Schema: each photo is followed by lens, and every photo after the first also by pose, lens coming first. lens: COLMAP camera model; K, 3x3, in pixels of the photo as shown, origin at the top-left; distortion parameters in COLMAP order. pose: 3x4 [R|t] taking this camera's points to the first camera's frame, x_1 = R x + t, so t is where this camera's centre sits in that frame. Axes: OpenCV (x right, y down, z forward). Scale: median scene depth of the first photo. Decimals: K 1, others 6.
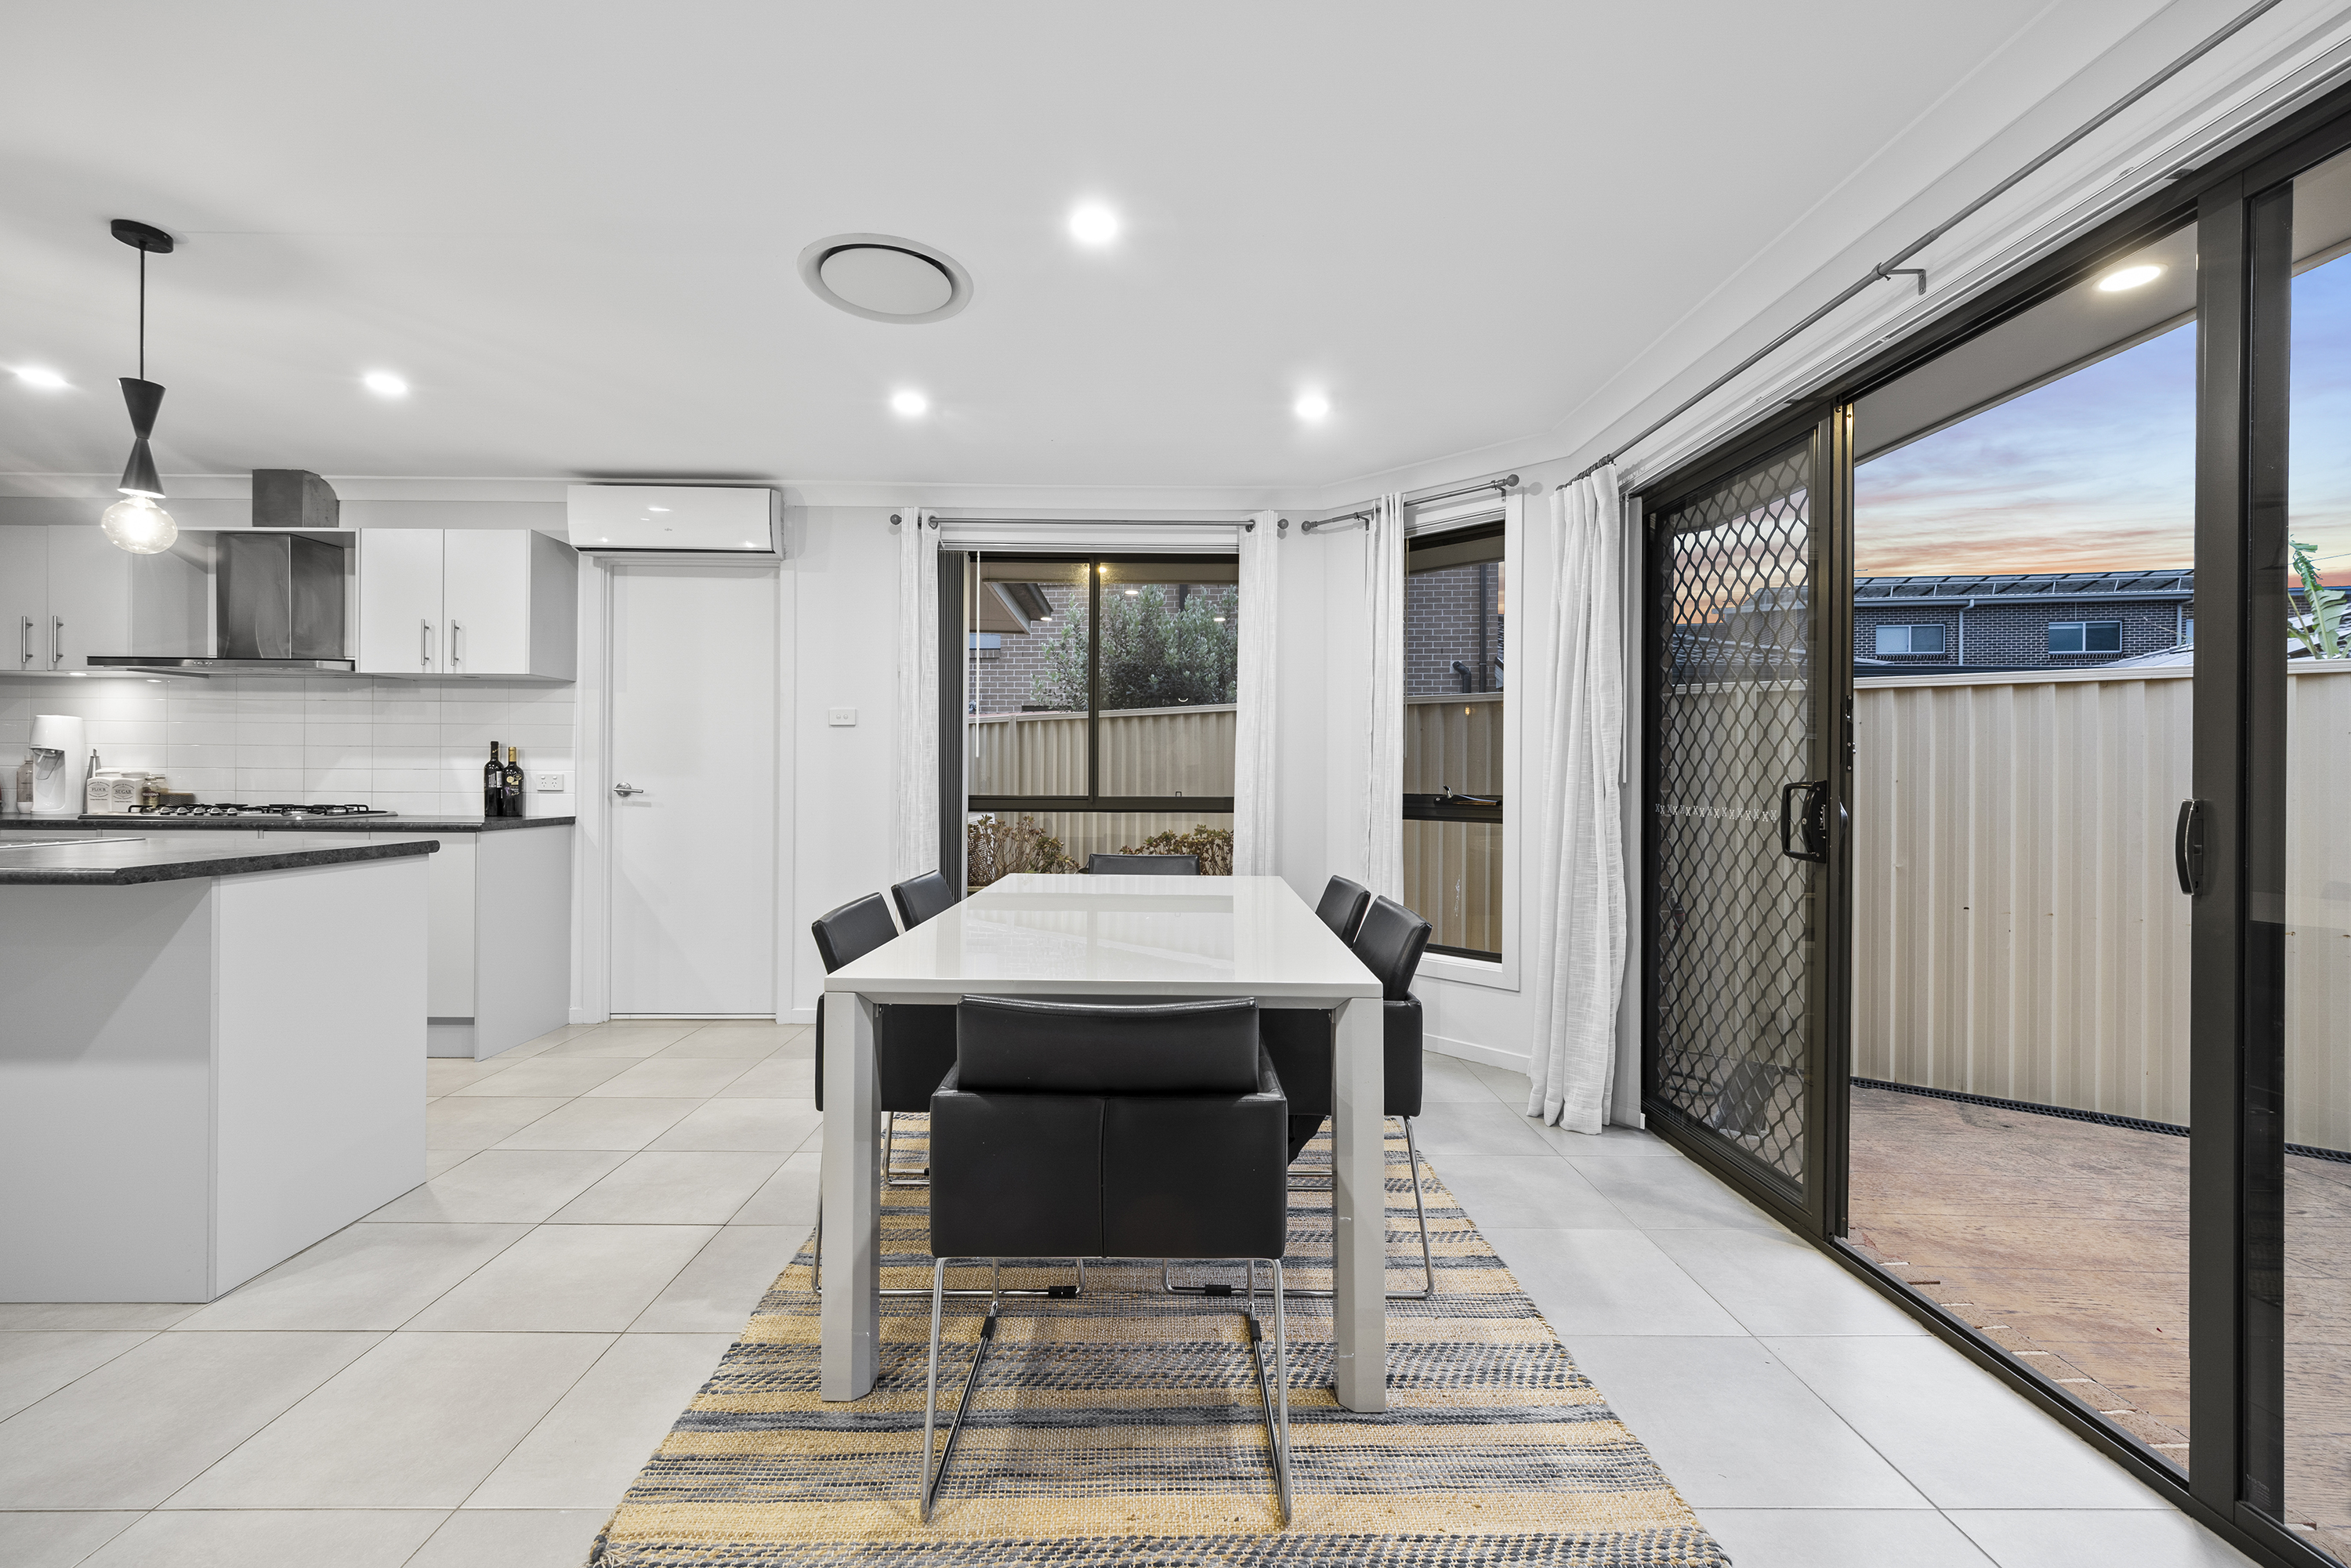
lens RADIAL K [[944.2, 0, 1163.4], [0, 944.2, 775.5], [0, 0, 1]] dist [-0.001729, -0.000151]
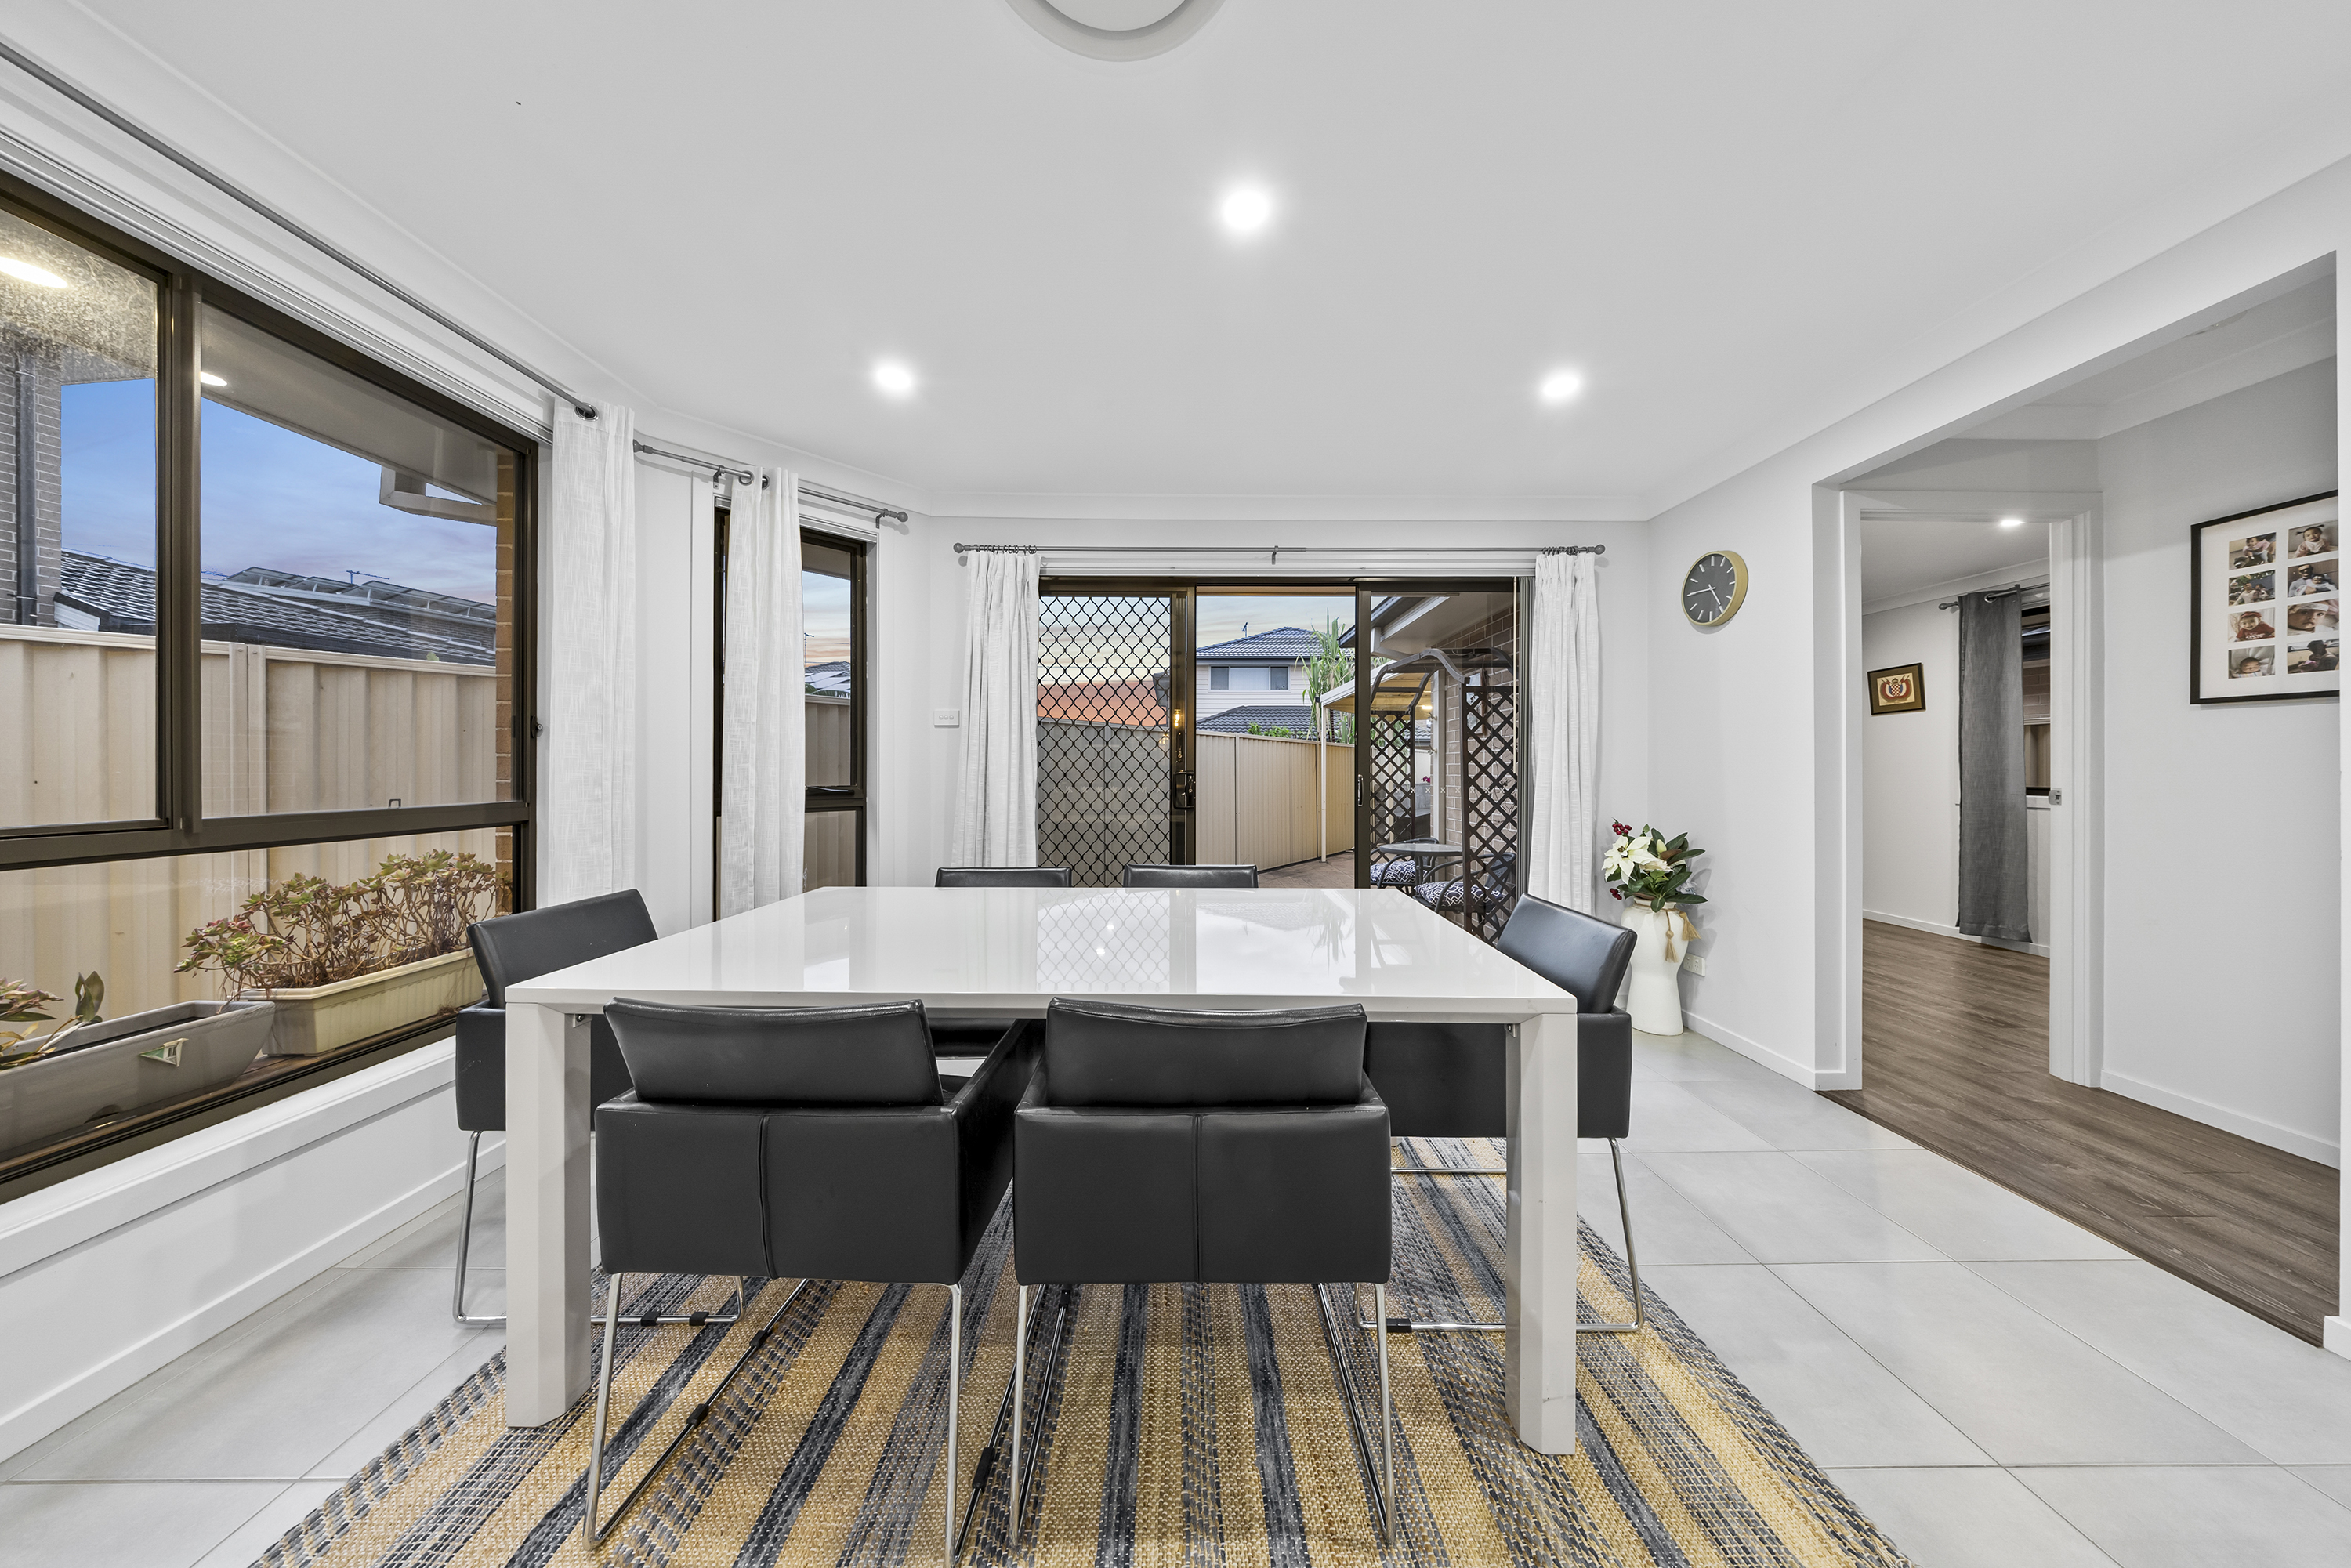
lens RADIAL K [[690.4, 0, 1177.0], [0, 690.4, 768.9], [0, 0, 1]] dist [-0.001853, -0.000072]
pose [[0.003705, -0.006473, 0.999972, -0.416905], [-0.000690, 0.999979, 0.006476, -0.003940], [-0.999993, -0.000714, 0.003701, 0.560133]]
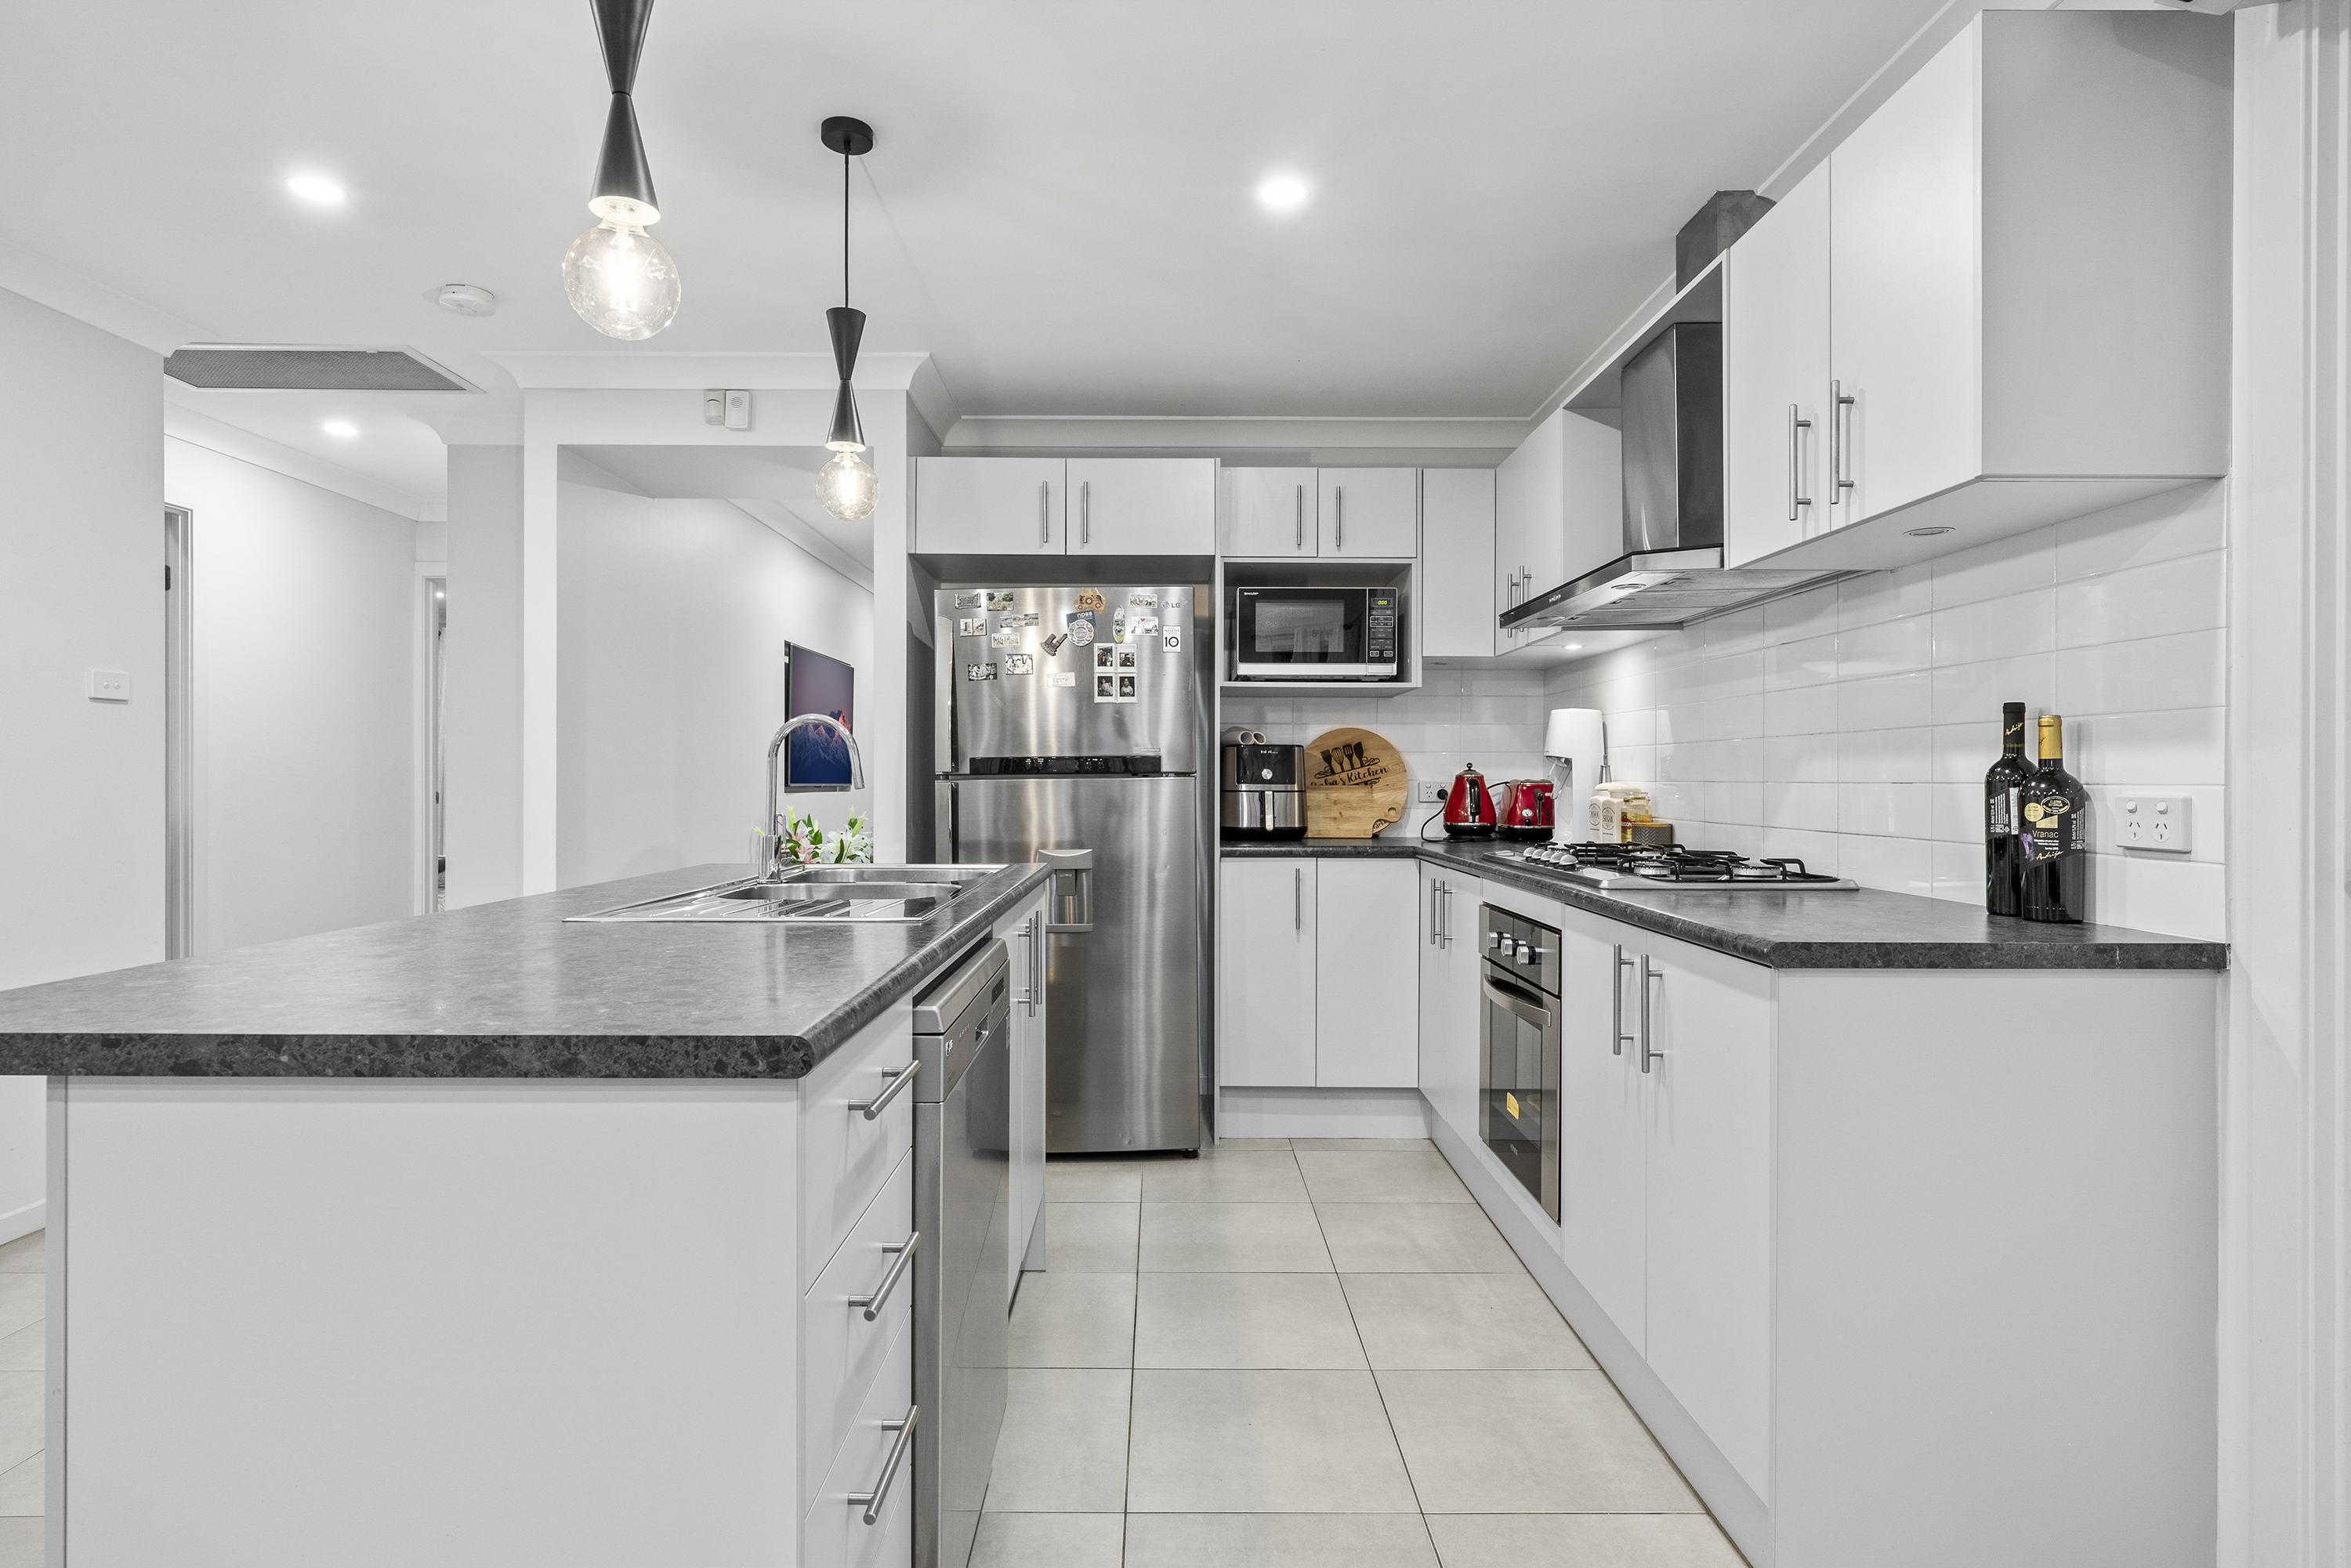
lens RADIAL K [[1257.6, 0, 1175.5], [0, 1257.6, 784.0], [0, 0, 1]] dist [-0.000834, -0.000265]
pose [[0.004680, -0.003622, -0.999982, -0.245507], [0.002168, 0.999991, -0.003612, -0.004668], [0.999987, -0.002151, 0.004688, 0.688955]]
